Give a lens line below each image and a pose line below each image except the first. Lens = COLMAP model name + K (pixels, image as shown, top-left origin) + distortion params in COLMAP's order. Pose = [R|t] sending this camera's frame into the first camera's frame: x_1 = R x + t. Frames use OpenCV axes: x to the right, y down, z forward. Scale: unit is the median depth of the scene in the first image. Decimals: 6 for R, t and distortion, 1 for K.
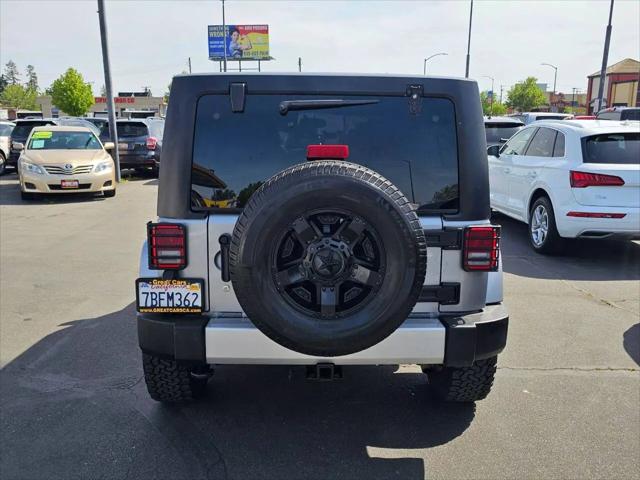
lens RADIAL K [[588.2, 0, 320.6], [0, 588.2, 241.9], [0, 0, 1]] dist [0.036057, 0.000000]
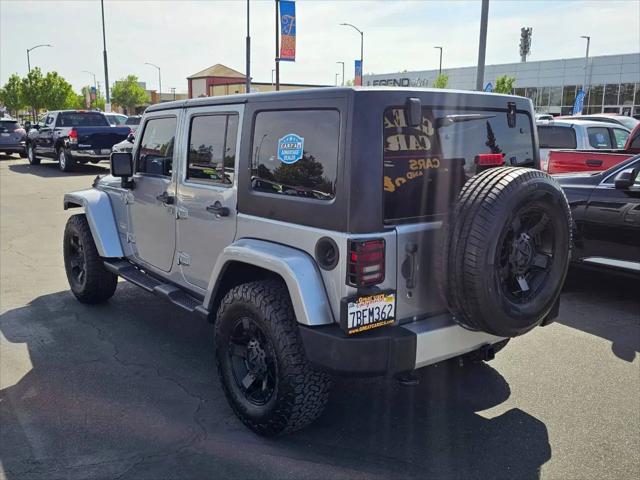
lens RADIAL K [[588.2, 0, 315.4], [0, 588.2, 239.4], [0, 0, 1]] dist [0.036057, 0.000000]
pose [[0.812095, -0.111497, 0.572774, -0.878982], [0.111247, 0.993155, 0.035600, -0.073383], [-0.572822, 0.034809, 0.818940, 0.244939]]
